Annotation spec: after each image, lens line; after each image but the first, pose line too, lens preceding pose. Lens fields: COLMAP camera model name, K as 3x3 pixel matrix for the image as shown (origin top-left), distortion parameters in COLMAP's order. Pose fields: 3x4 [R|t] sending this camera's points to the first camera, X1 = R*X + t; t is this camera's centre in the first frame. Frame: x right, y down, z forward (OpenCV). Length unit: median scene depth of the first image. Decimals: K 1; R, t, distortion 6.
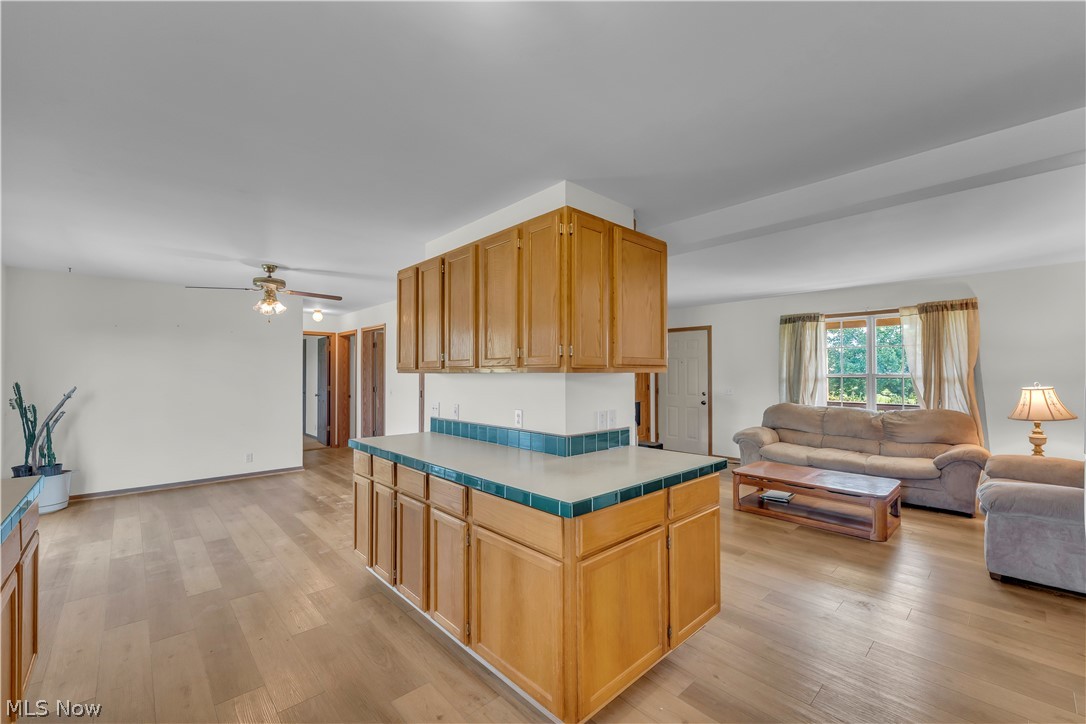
lens RADIAL K [[455.0, 0, 541.2], [0, 455.0, 369.4], [0, 0, 1]] dist [-0.001144, 0.000032]
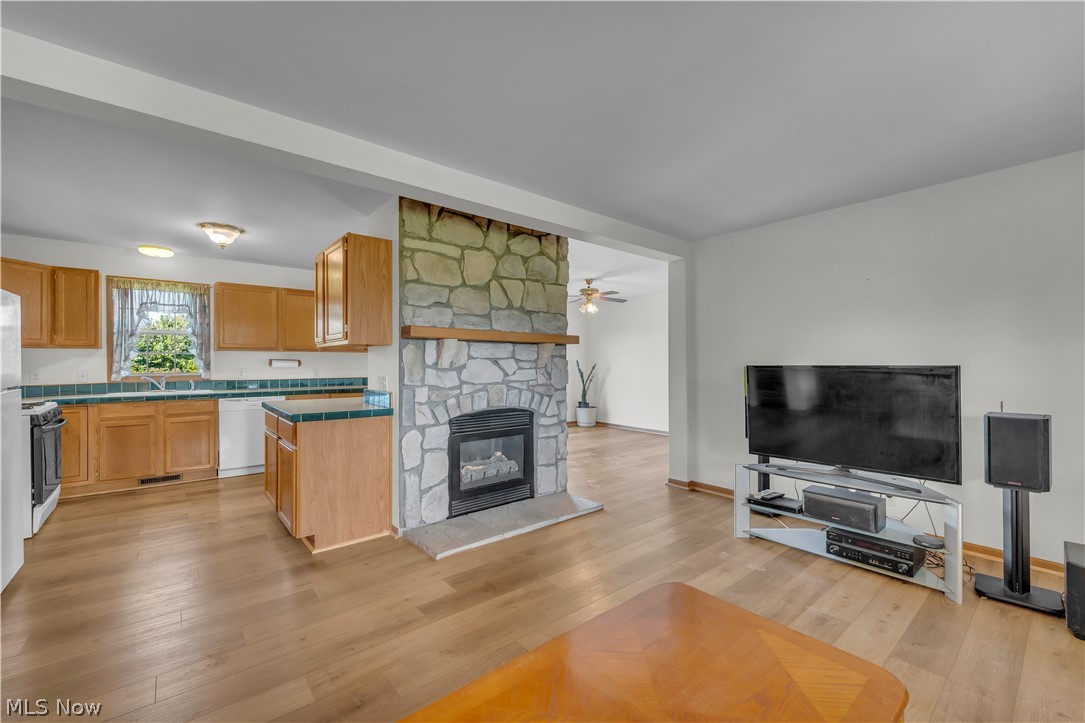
lens RADIAL K [[454.6, 0, 537.1], [0, 454.6, 363.9], [0, 0, 1]] dist [-0.001144, 0.000032]
pose [[-0.029588, 0.004545, -0.999552, 1.059535], [0.014918, 0.999880, 0.004105, 0.044285], [0.999451, -0.014790, -0.029652, 1.049456]]
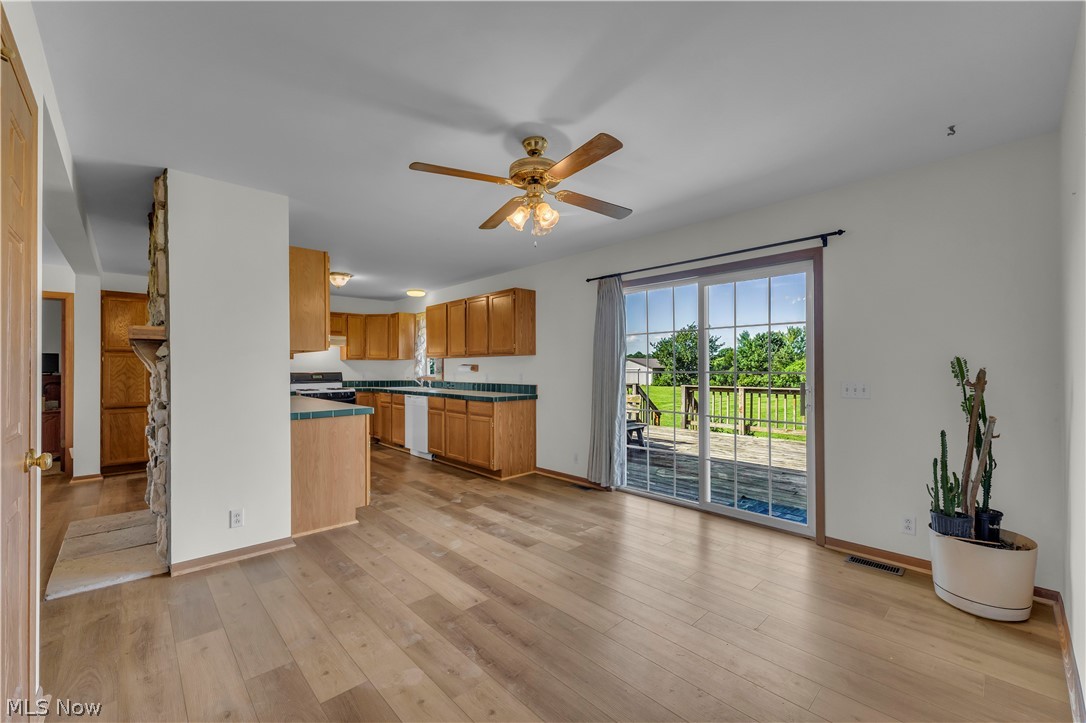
lens RADIAL K [[455.0, 0, 542.9], [0, 455.0, 364.3], [0, 0, 1]] dist [-0.001144, 0.000032]
pose [[-0.999968, 0.007876, -0.001237, -0.737307], [0.007899, 0.999769, -0.019996, 0.055083], [0.001079, -0.020005, -0.999799, 1.871681]]
